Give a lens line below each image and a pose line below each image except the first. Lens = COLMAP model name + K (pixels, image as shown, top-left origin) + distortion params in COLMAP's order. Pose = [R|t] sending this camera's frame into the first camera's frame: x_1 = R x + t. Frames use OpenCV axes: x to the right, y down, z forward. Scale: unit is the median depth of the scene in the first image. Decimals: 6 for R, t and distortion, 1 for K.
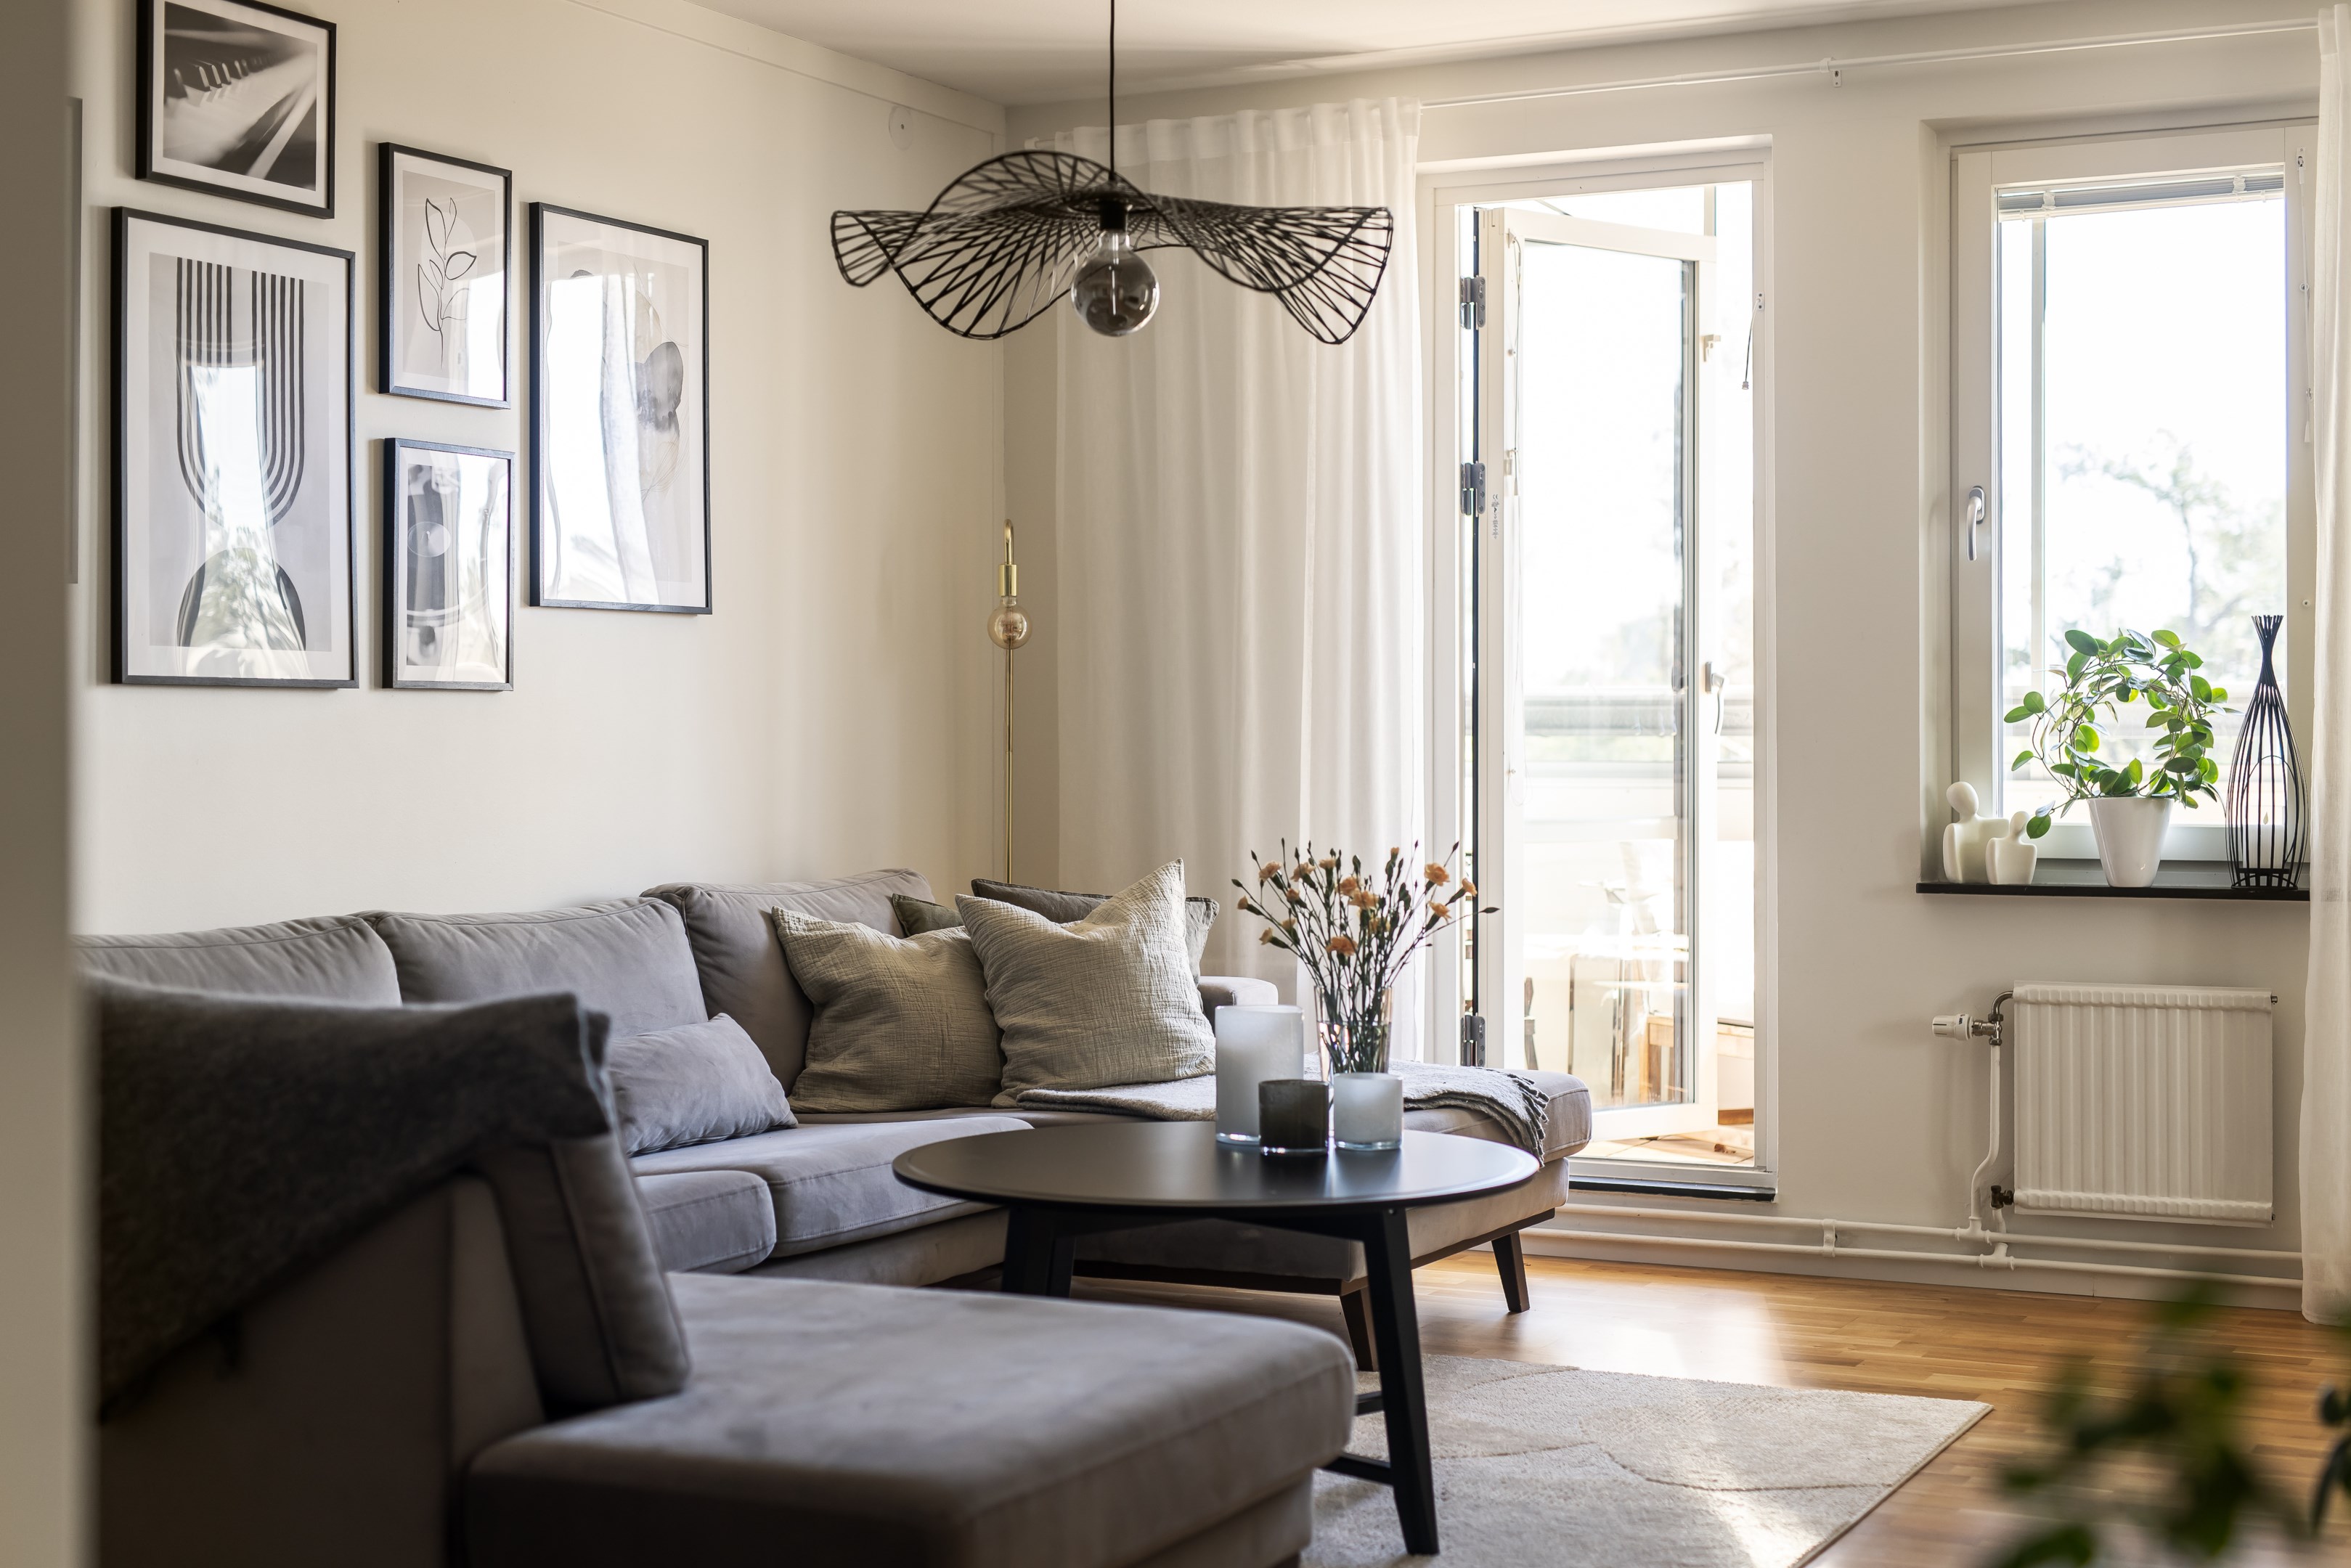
lens RADIAL K [[3365.3, 0, 1183.1], [0, 3365.3, 768.2], [0, 0, 1]] dist [0.008042, 0.000000]
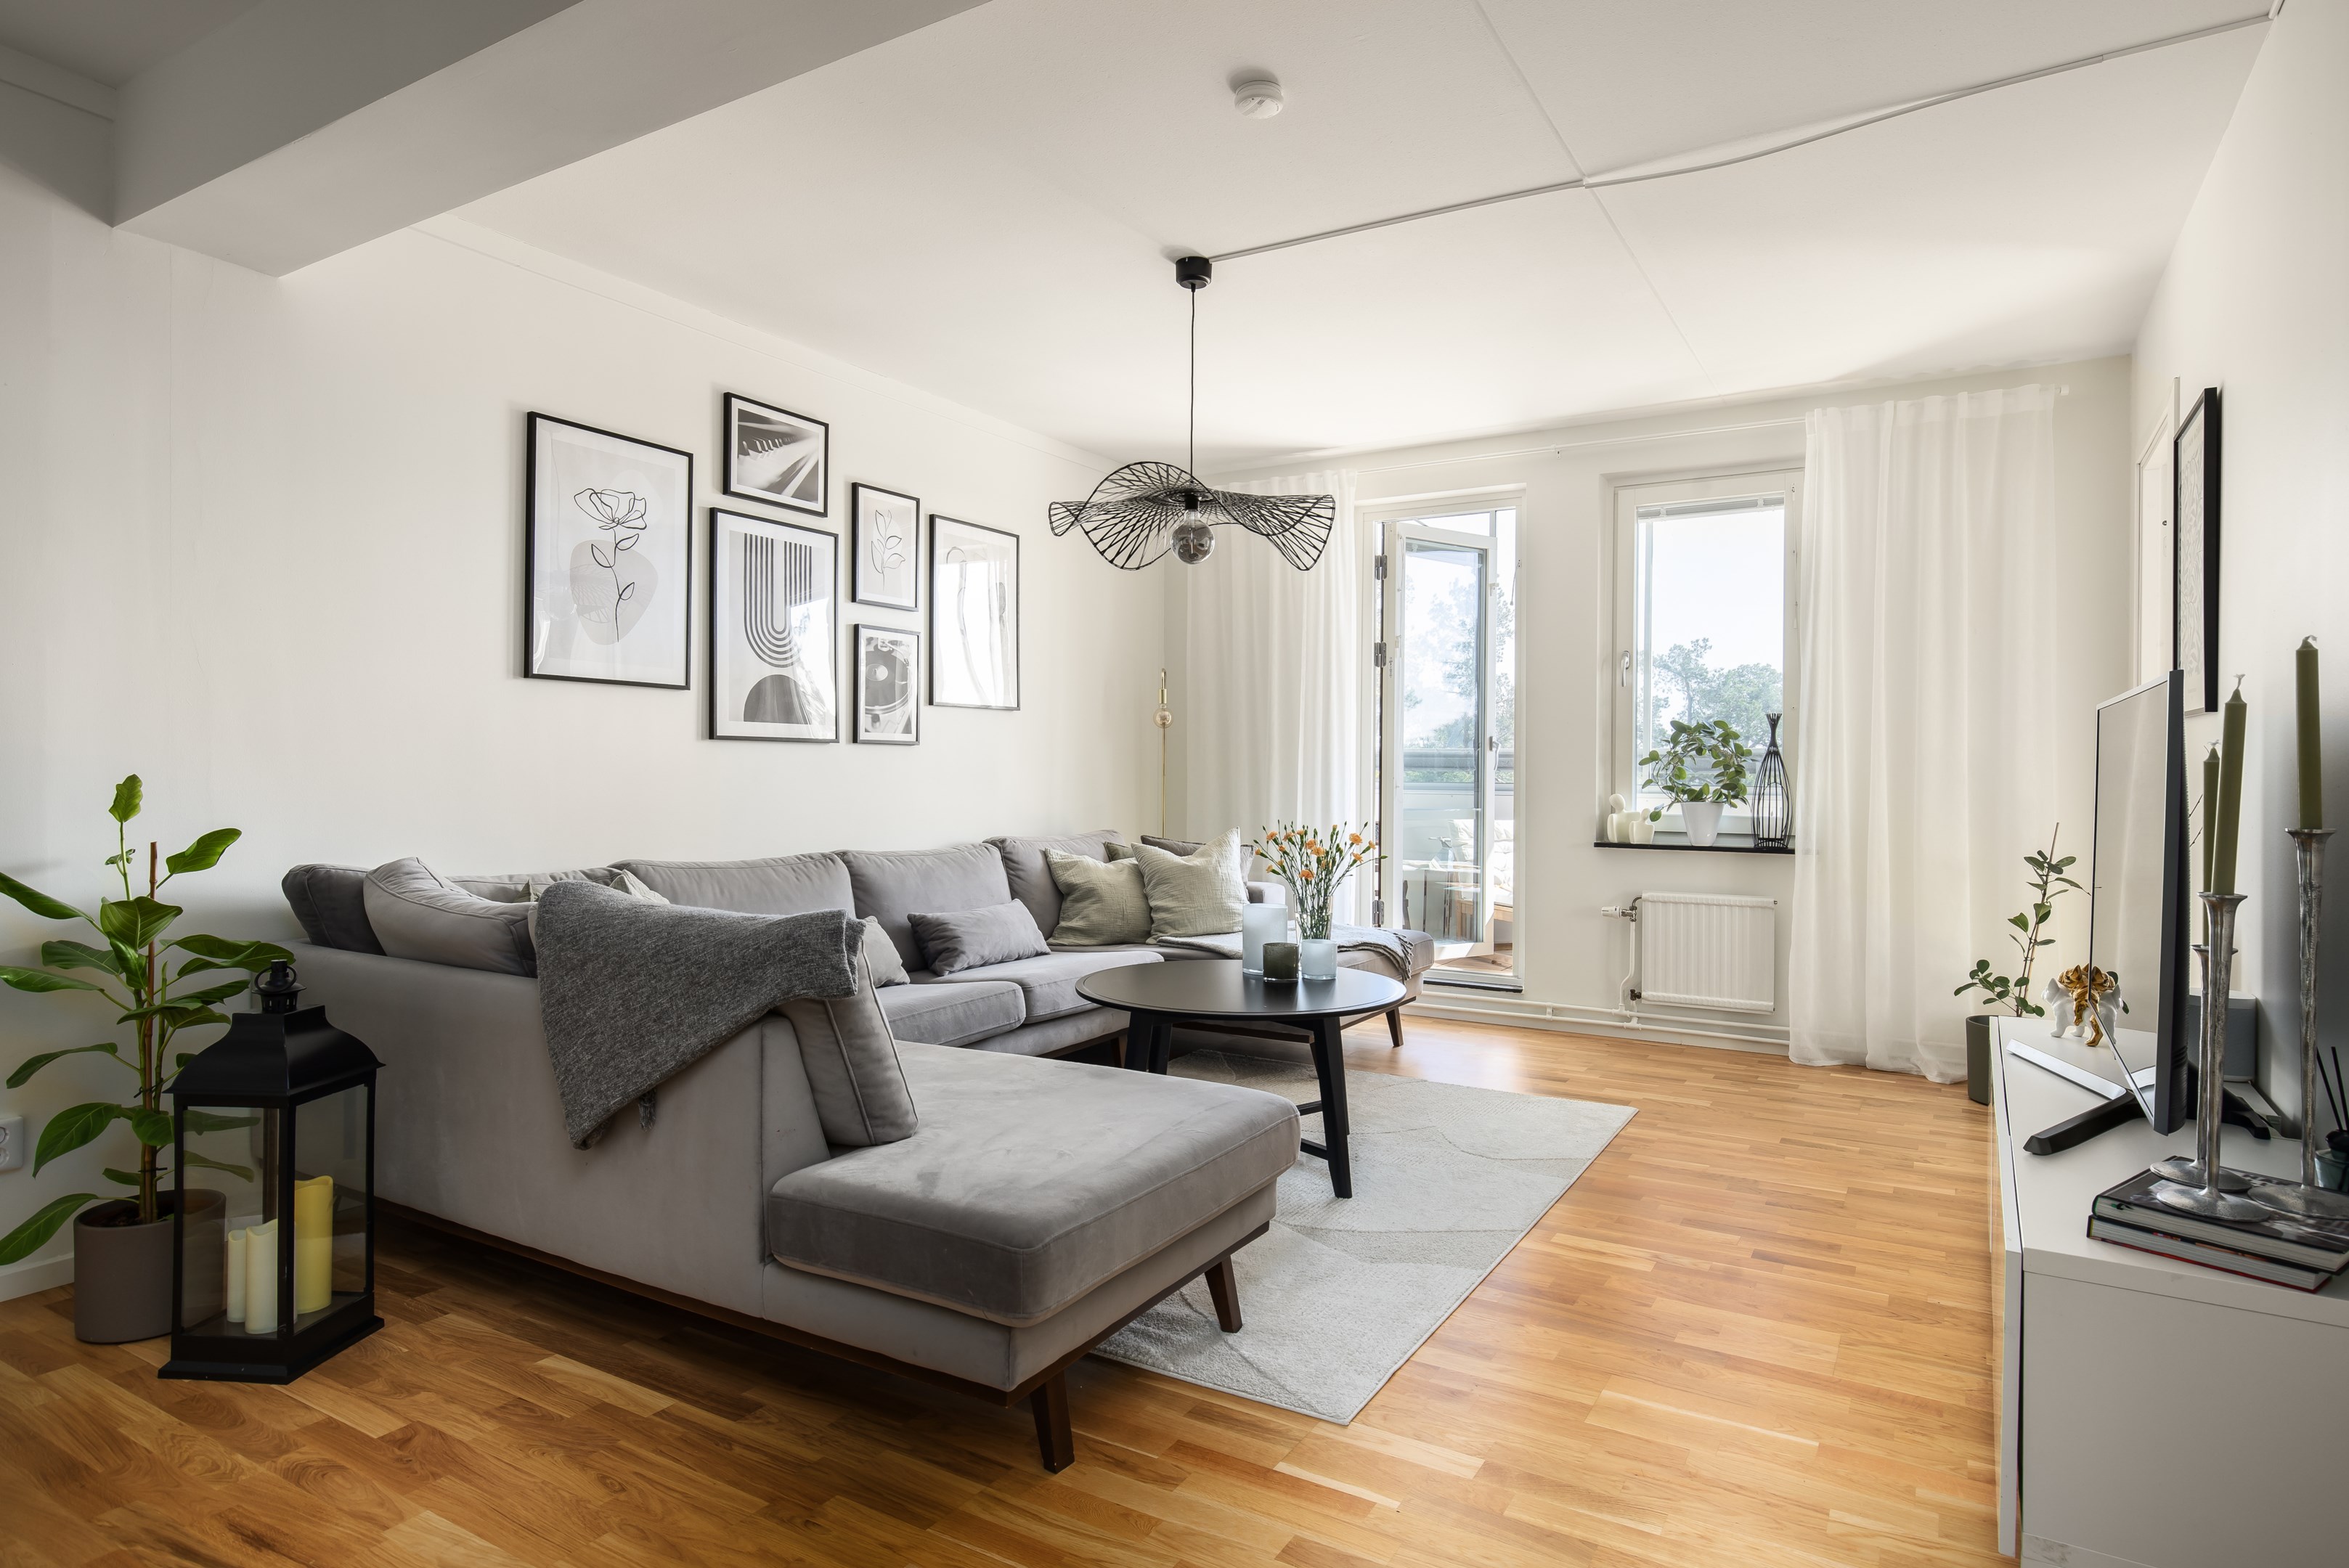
lens RADIAL K [[1293.9, 0, 1174.3], [0, 1293.9, 787.6], [0, 0, 1]] dist [0.020088, -0.006889]
pose [[0.996931, 0.008418, -0.077836, 0.024256], [-0.008140, 0.999959, 0.003885, -0.000749], [0.077865, -0.003239, 0.996959, 0.203385]]
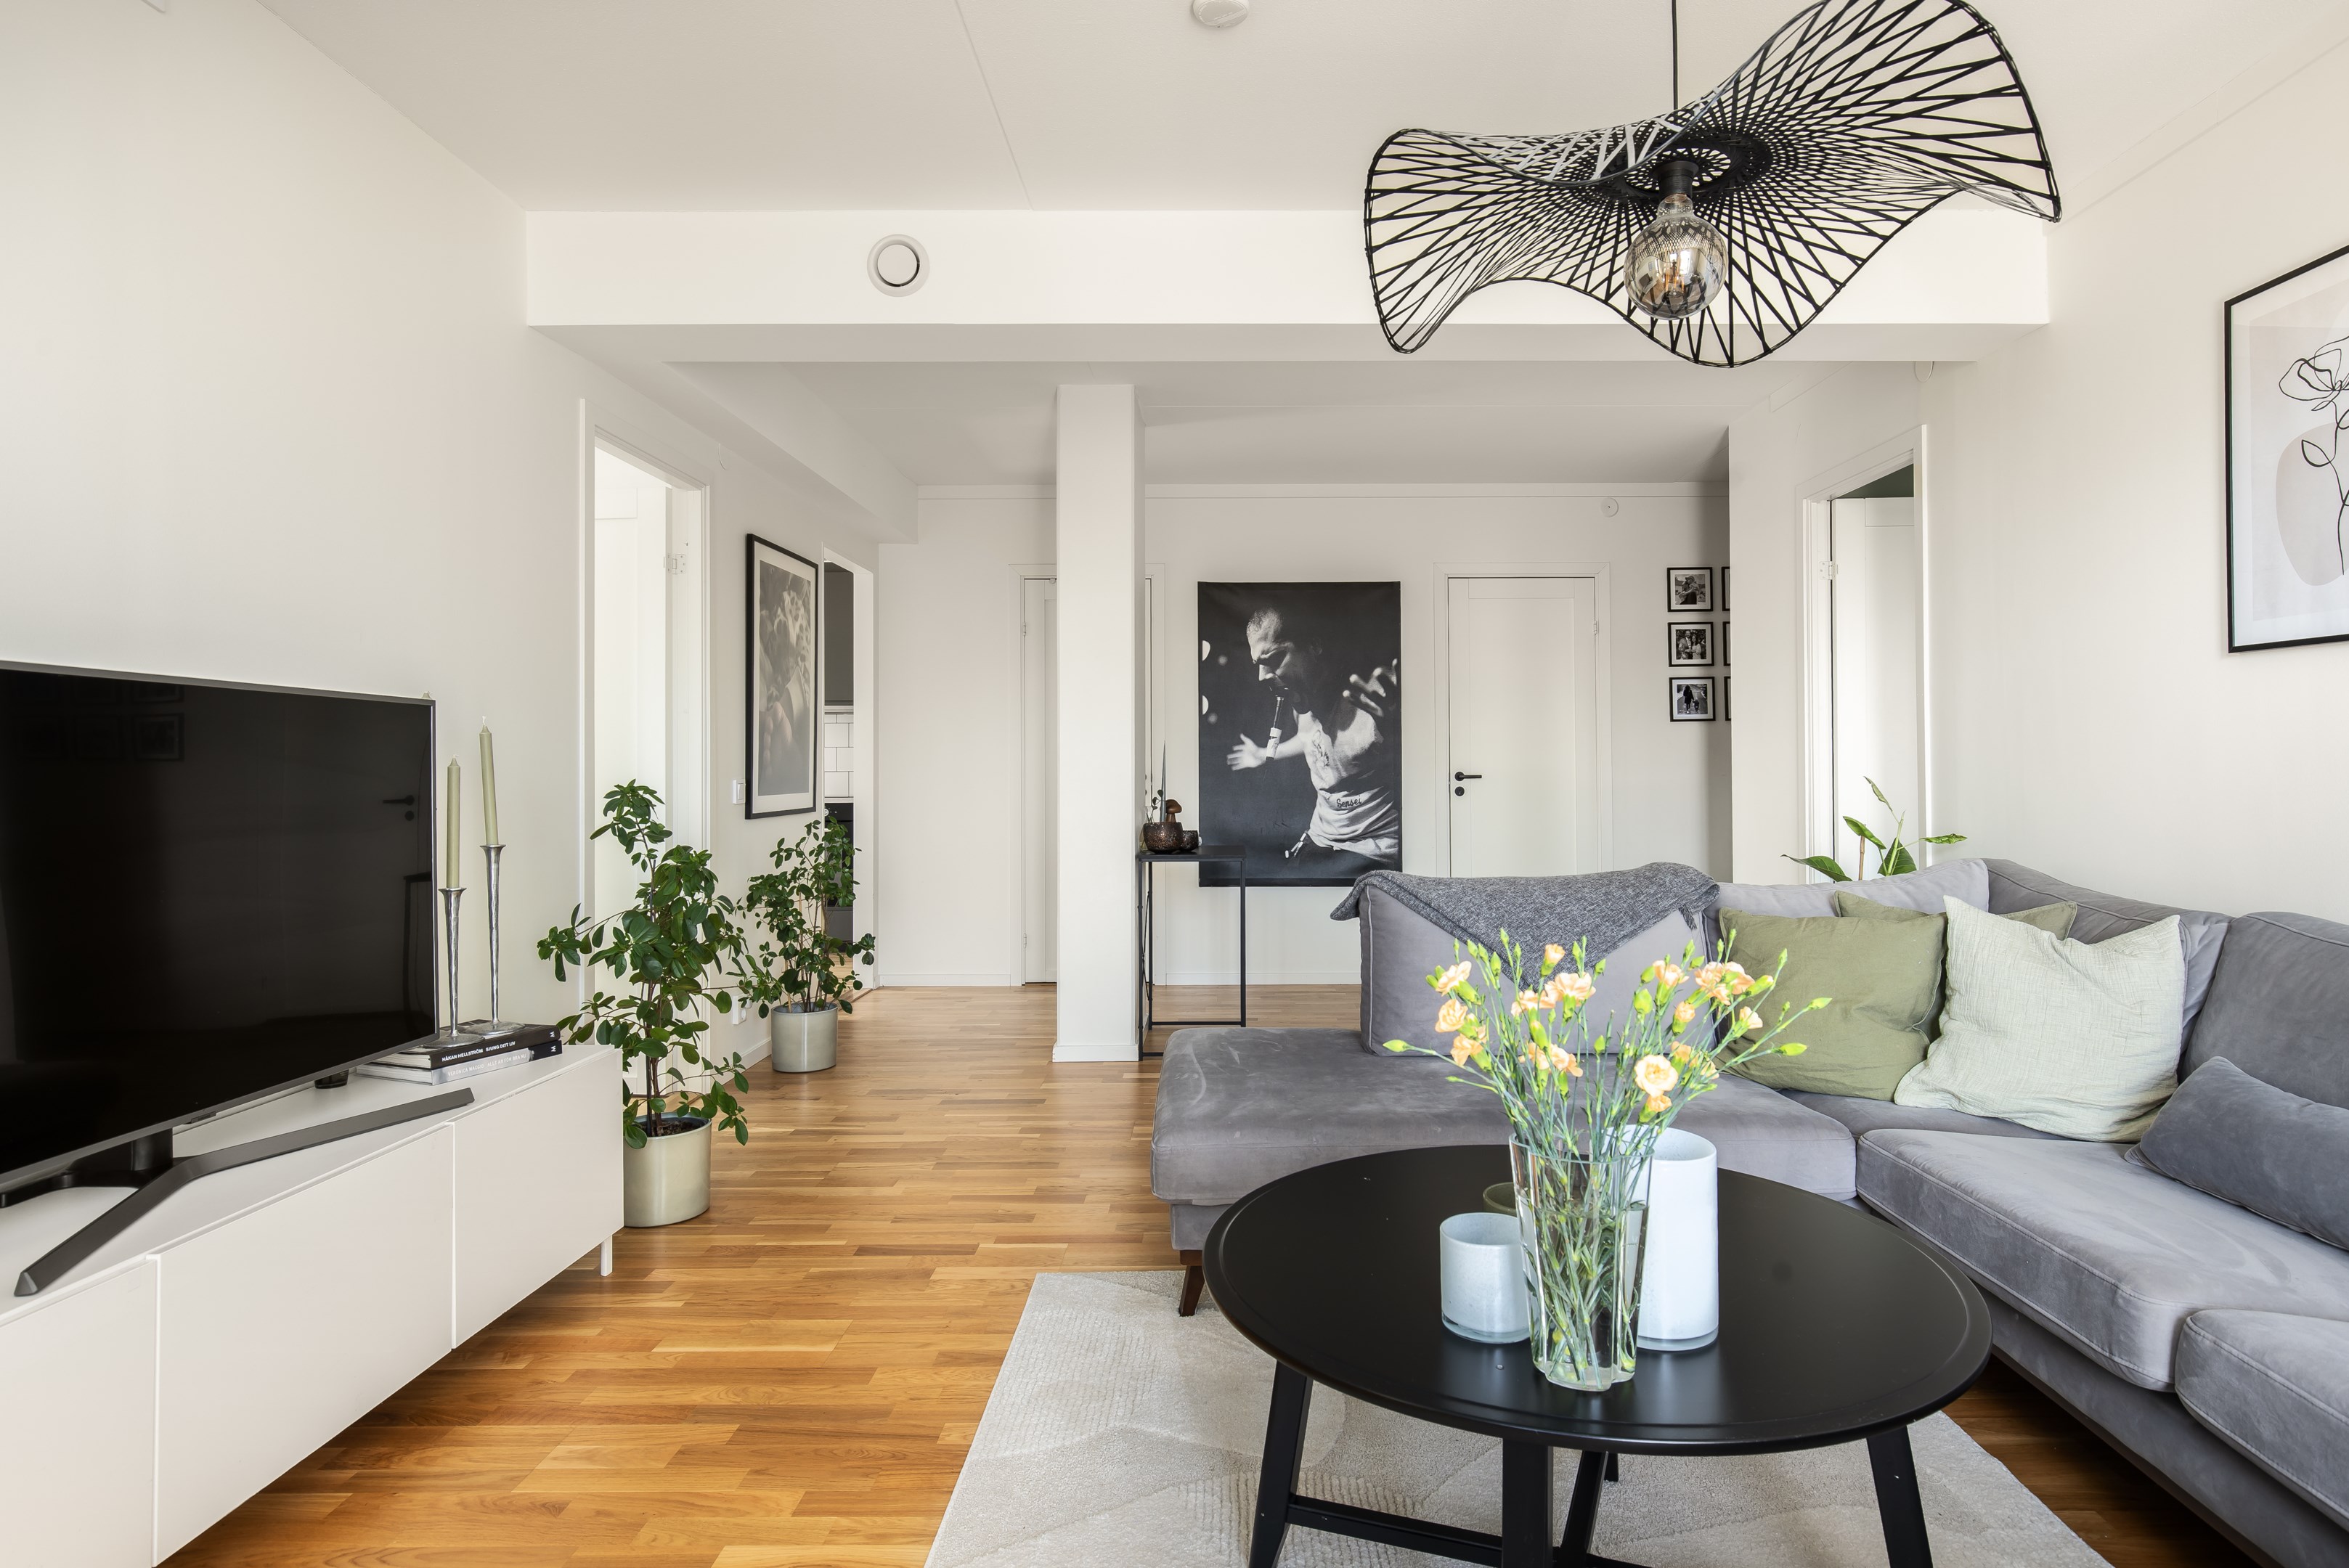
lens RADIAL K [[1293.9, 0, 1186.4], [0, 1293.9, 770.5], [0, 0, 1]] dist [0.020088, -0.006889]
pose [[-0.904871, -0.004824, -0.425659, 0.197395], [-0.009343, 0.999920, 0.008530, -0.006694], [0.425584, 0.011695, -0.904843, 1.017187]]
